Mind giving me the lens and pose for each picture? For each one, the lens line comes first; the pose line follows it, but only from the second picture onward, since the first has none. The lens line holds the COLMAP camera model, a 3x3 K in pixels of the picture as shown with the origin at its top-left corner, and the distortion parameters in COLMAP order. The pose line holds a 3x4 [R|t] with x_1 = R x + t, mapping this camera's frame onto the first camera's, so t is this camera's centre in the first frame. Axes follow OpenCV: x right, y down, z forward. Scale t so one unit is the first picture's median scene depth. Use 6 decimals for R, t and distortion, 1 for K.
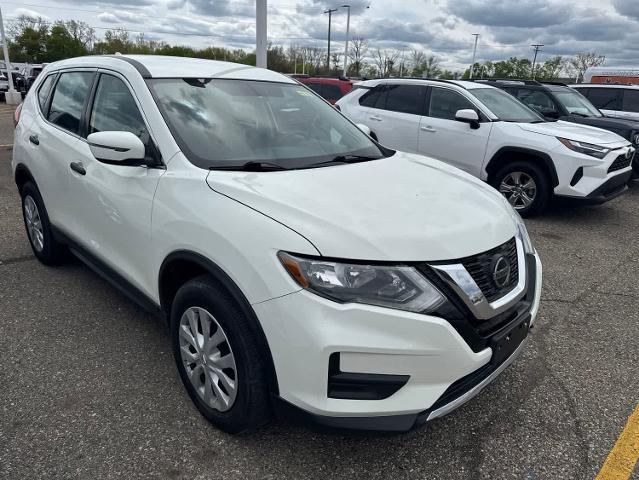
lens RADIAL K [[457.6, 0, 324.3], [0, 457.6, 242.6], [0, 0, 1]] dist [0.028366, -0.027924]
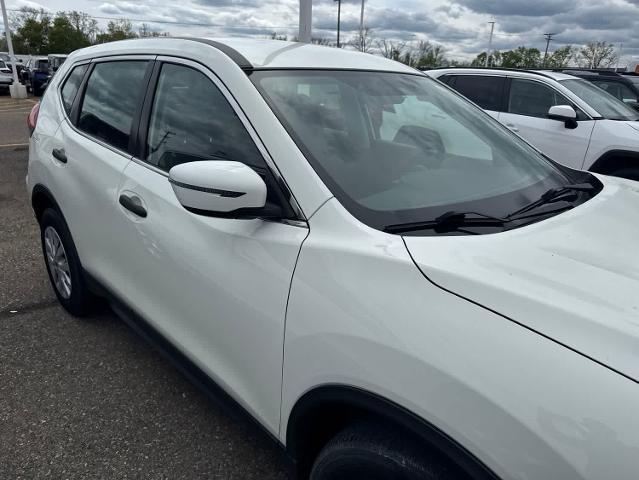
lens RADIAL K [[457.6, 0, 321.8], [0, 457.6, 244.4], [0, 0, 1]] dist [0.028366, -0.027924]
pose [[0.999934, -0.000900, -0.011432, -0.230915], [0.001137, 0.999784, 0.020750, -0.108792], [0.011411, -0.020762, 0.999719, 0.304533]]
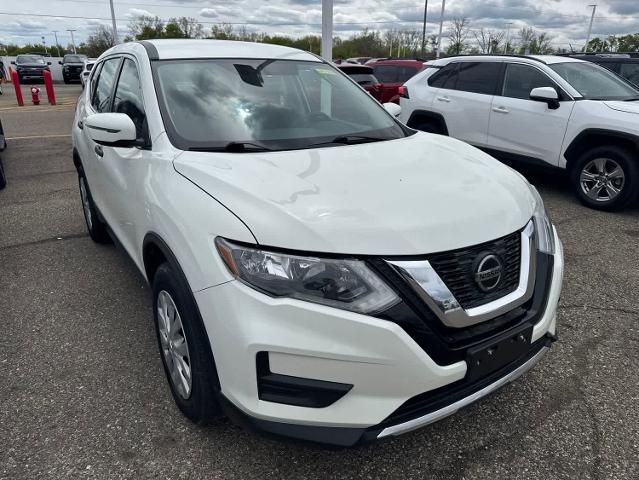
lens RADIAL K [[457.6, 0, 315.8], [0, 457.6, 240.9], [0, 0, 1]] dist [0.028366, -0.027924]
pose [[0.976737, 0.042437, -0.210199, 0.157740], [-0.037660, 0.998934, 0.026679, -0.003040], [0.211108, -0.018142, 0.977294, 0.073205]]
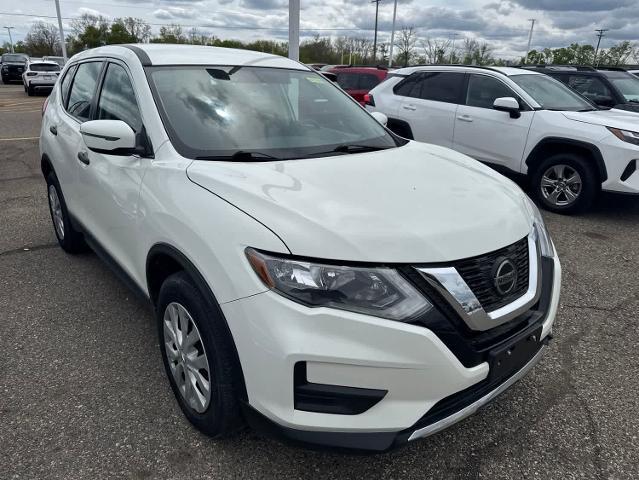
lens RADIAL K [[457.6, 0, 316.4], [0, 457.6, 242.1], [0, 0, 1]] dist [0.028366, -0.027924]
pose [[0.993496, 0.024897, -0.111114, 0.076796], [-0.023246, 0.999600, 0.016129, -0.005808], [0.111471, -0.013441, 0.993677, 0.053460]]
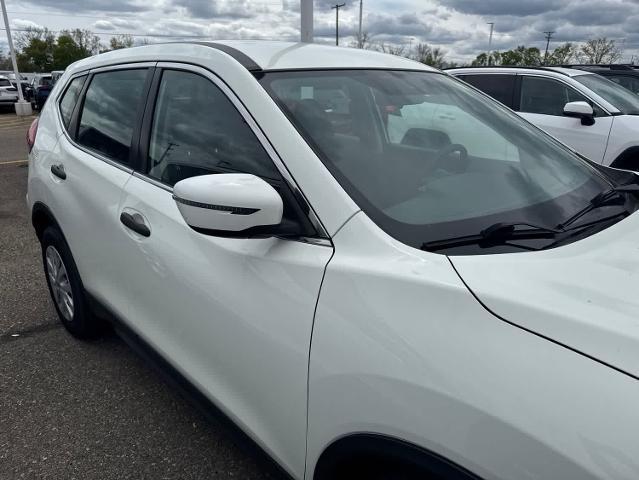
lens RADIAL K [[457.6, 0, 314.5], [0, 457.6, 241.8], [0, 0, 1]] dist [0.028366, -0.027924]
pose [[0.998903, -0.029929, -0.036006, -0.249187], [0.030009, 0.999548, 0.001663, -0.120293], [0.035940, -0.002742, 0.999350, 0.358250]]
